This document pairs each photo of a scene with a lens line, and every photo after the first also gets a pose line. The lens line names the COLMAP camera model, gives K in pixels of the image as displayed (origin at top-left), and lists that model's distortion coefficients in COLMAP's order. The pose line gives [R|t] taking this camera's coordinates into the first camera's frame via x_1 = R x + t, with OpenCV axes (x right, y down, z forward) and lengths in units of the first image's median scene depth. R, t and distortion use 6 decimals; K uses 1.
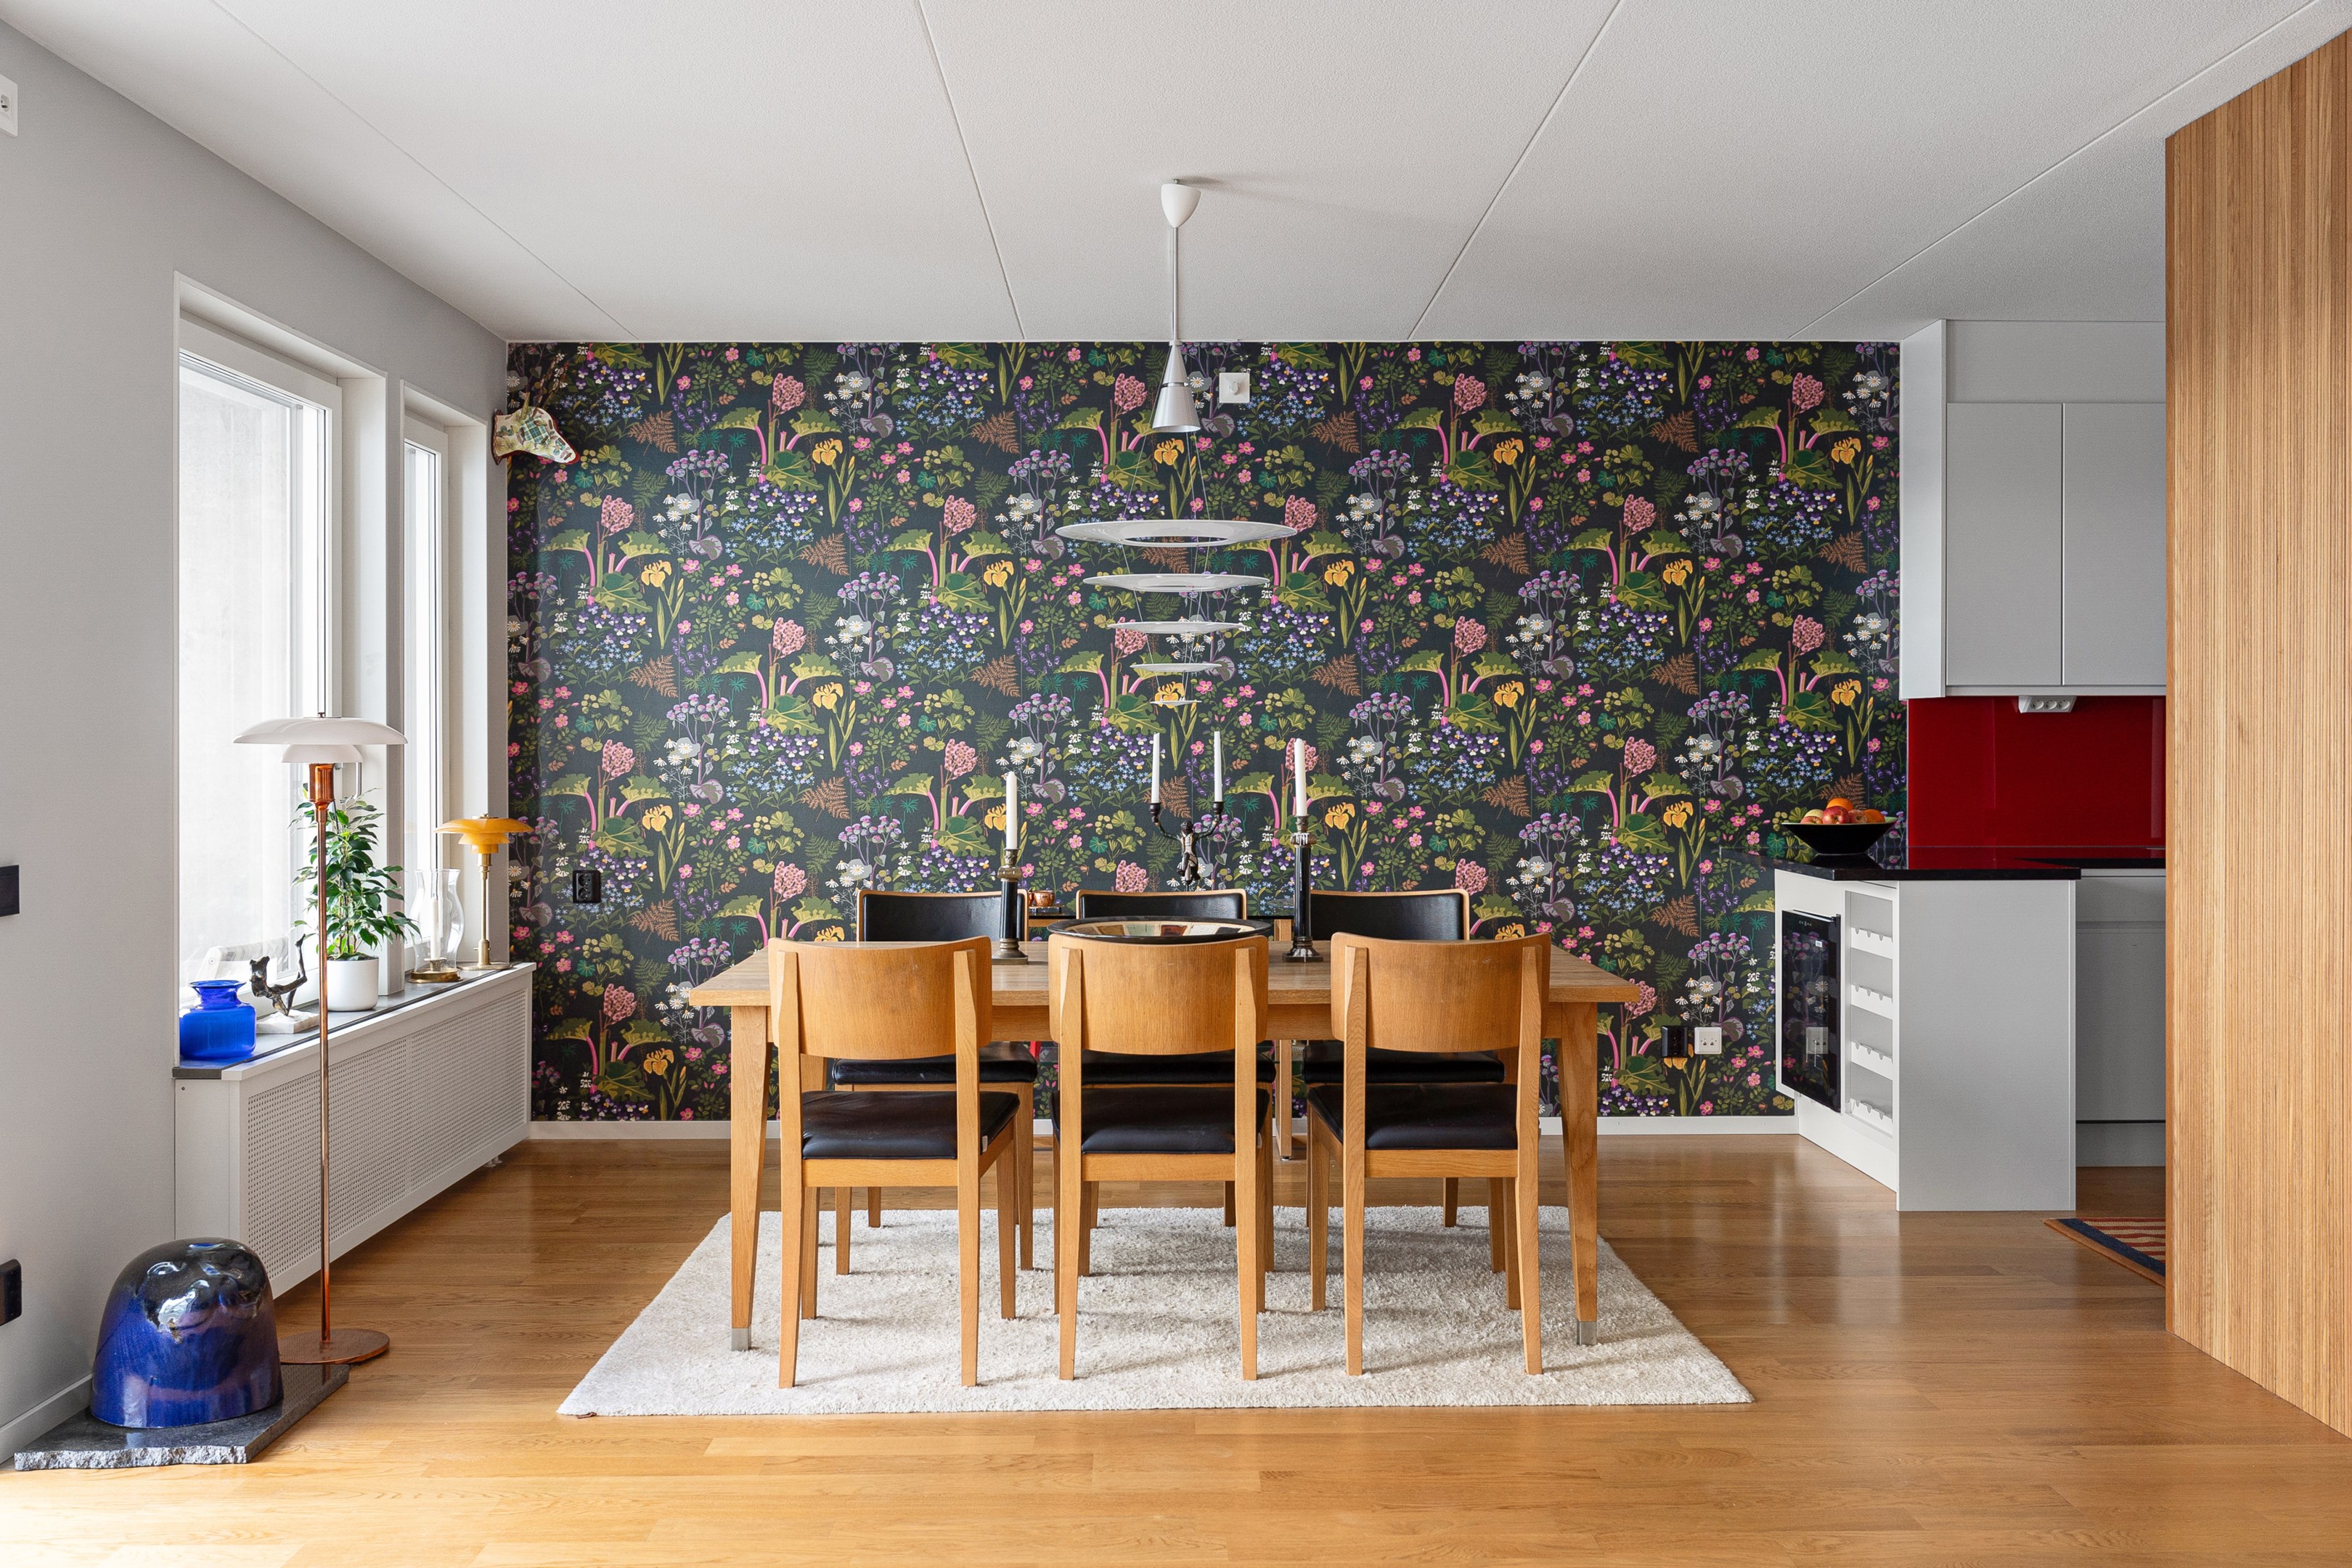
lens RADIAL K [[2105.7, 0, 1192.5], [0, 2105.7, 747.7], [0, 0, 1]] dist [0.001151, -0.002319]
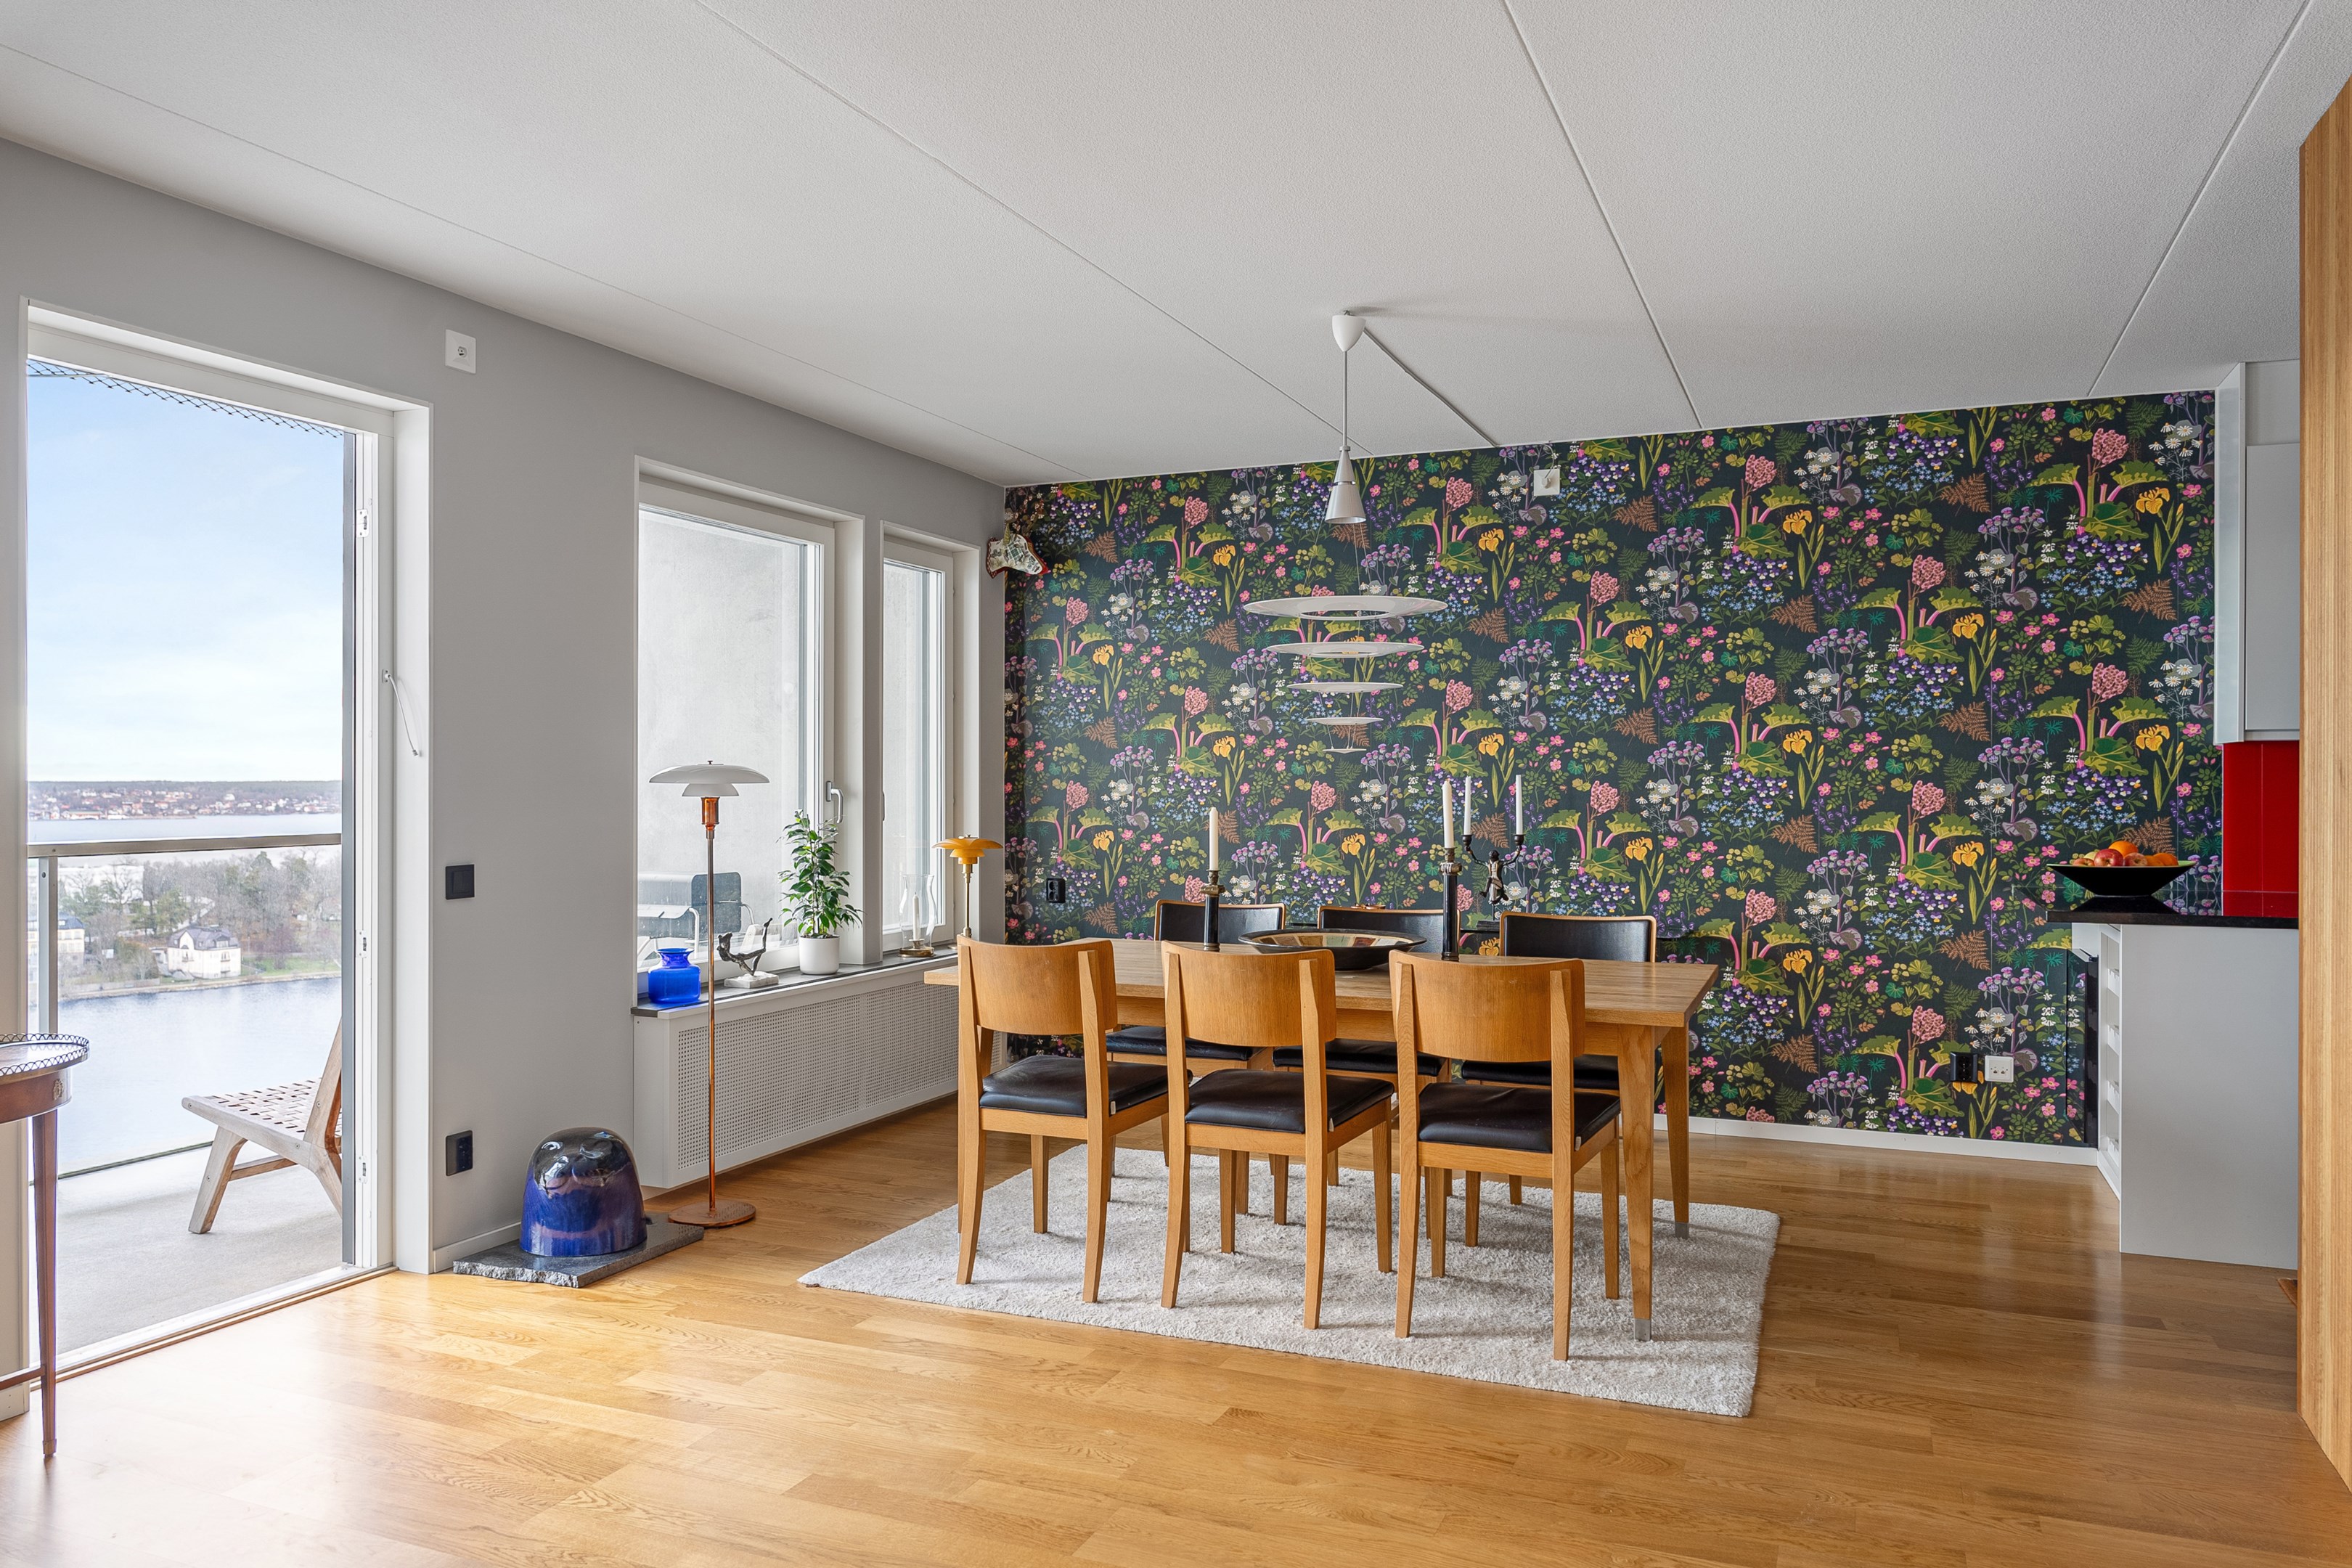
lens RADIAL K [[1629.5, 0, 1176.0], [0, 1629.5, 784.0], [0, 0, 1]] dist [0.001426, -0.000638]
pose [[0.912731, 0.003746, -0.408543, 0.204054], [-0.004414, 0.999990, -0.000690, -0.001242], [0.408537, 0.002433, 0.912739, 0.087374]]
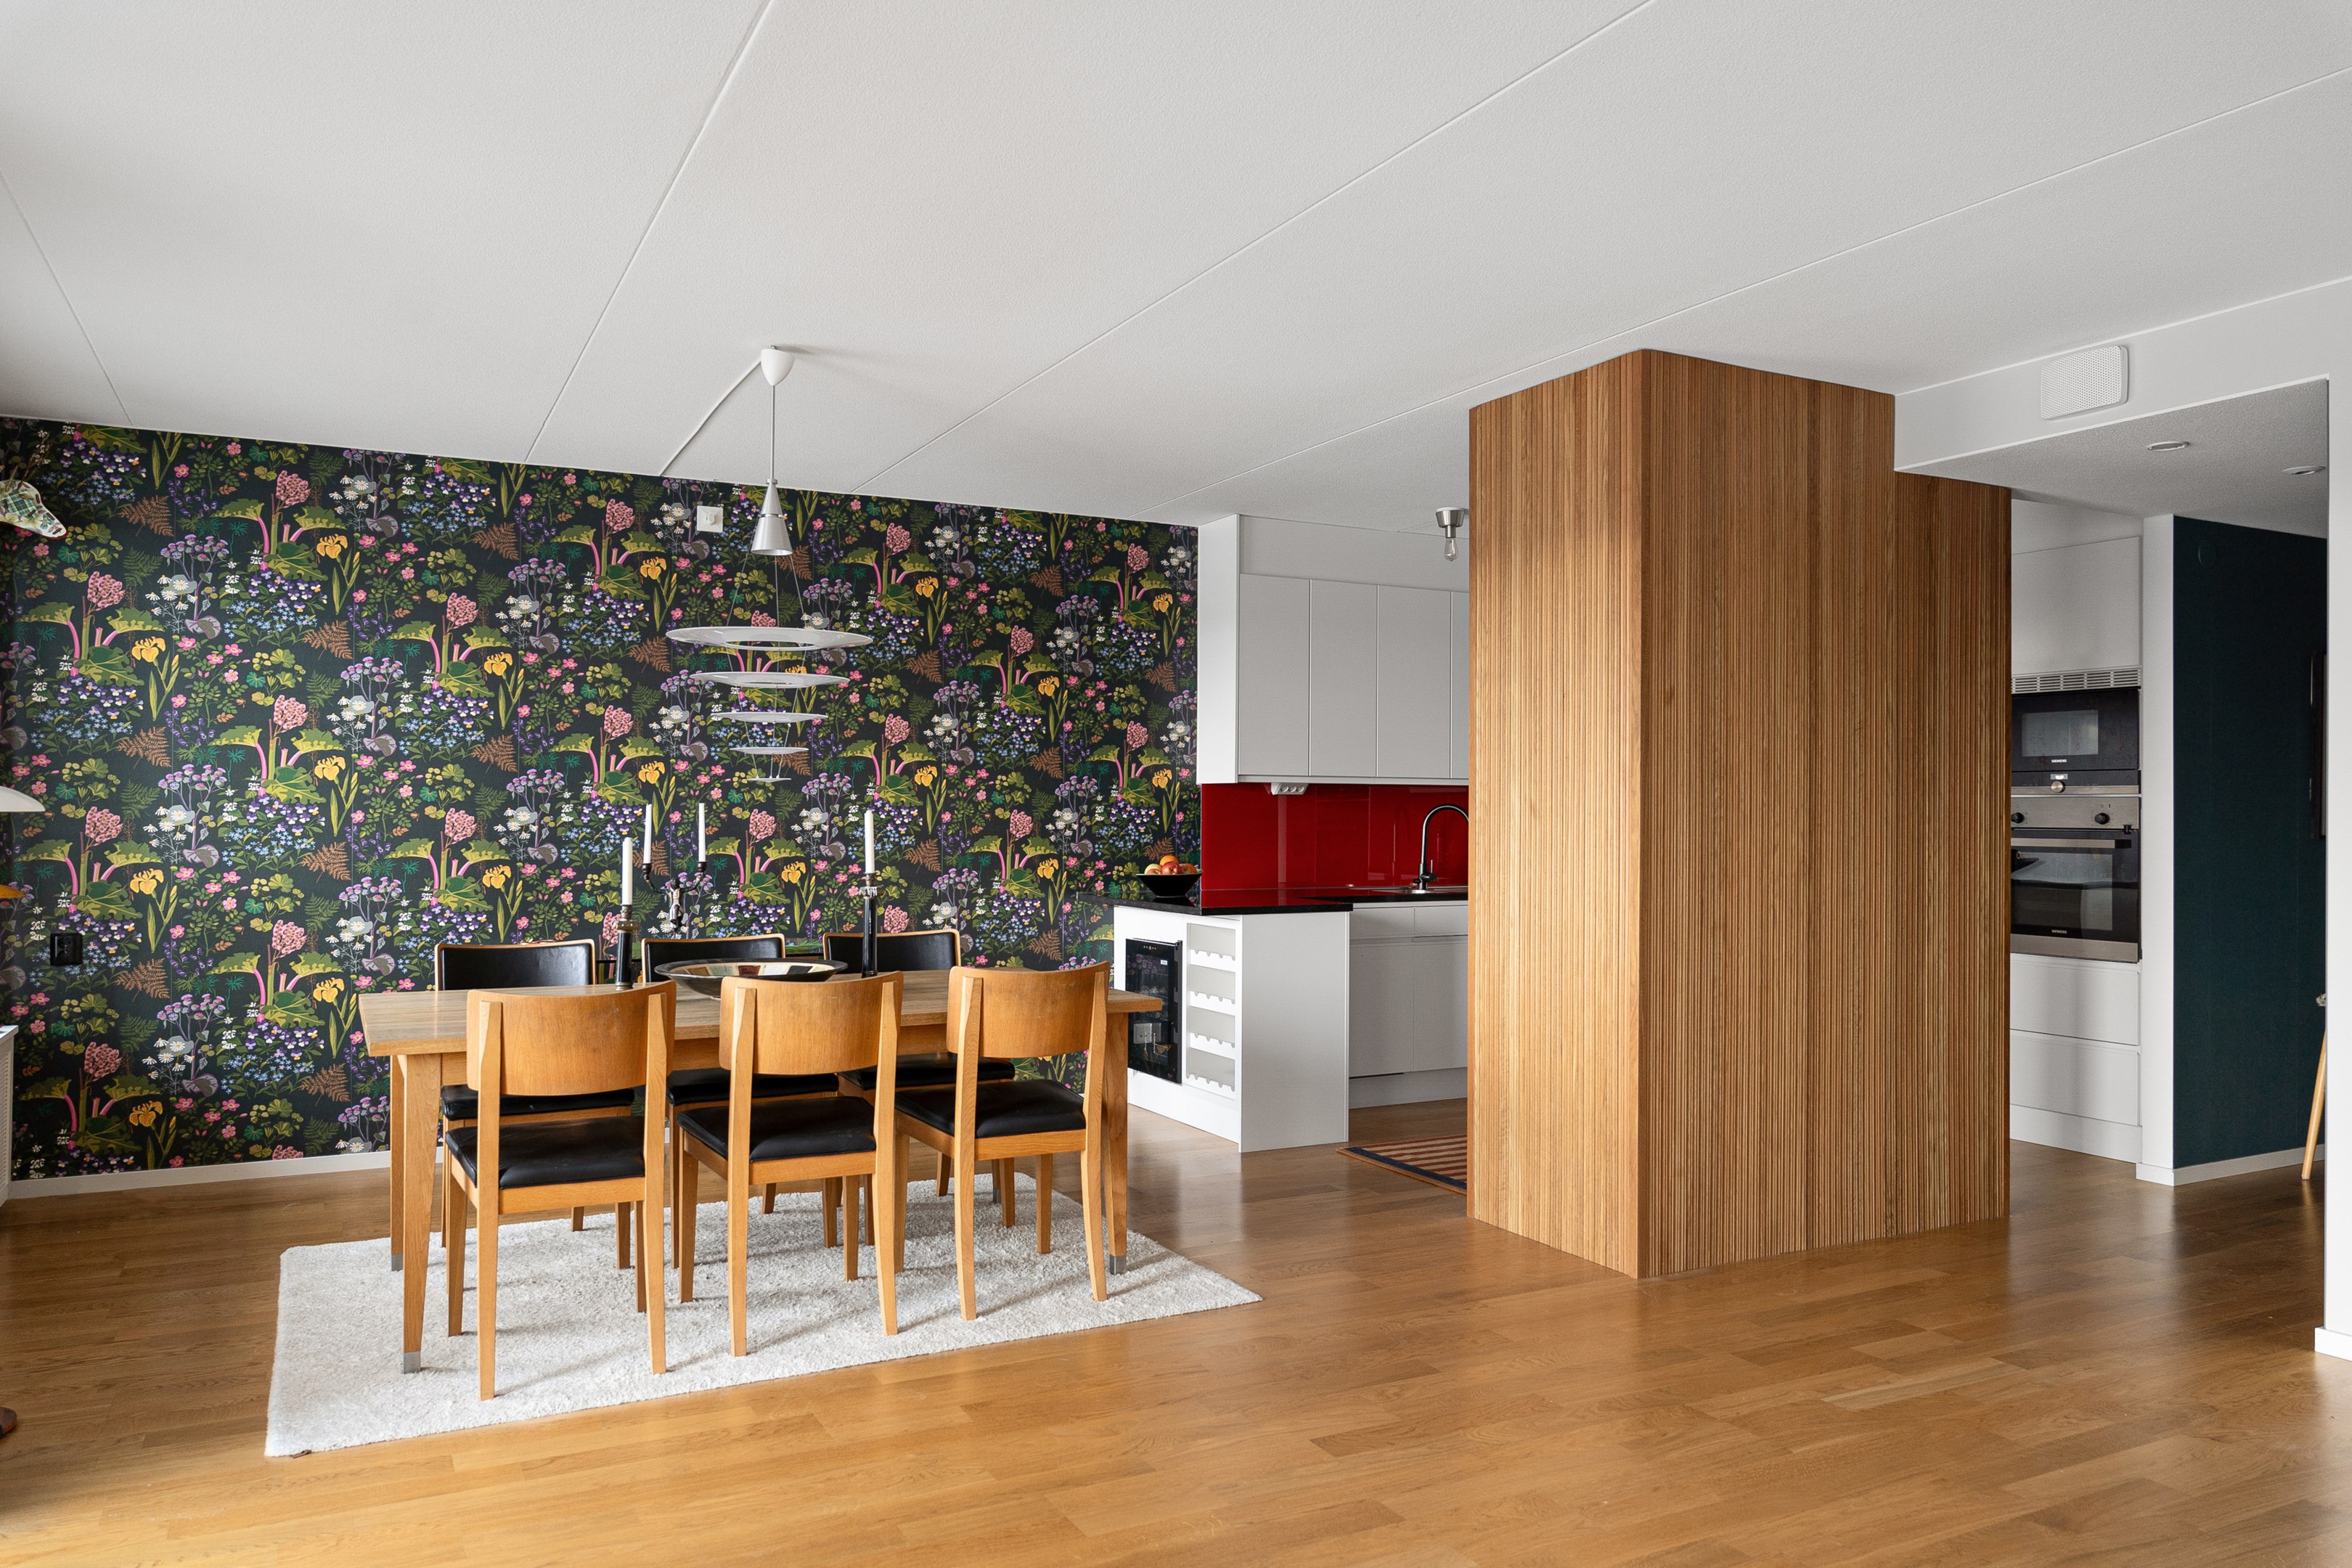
lens RADIAL K [[1617.6, 0, 1174.1], [0, 1617.6, 800.2], [0, 0, 1]] dist [-0.009071, 0.000752]
pose [[0.896442, 0.008594, 0.443077, -0.151520], [-0.003933, 0.999927, -0.011437, -0.000002], [-0.443143, 0.008510, 0.896411, 0.052165]]
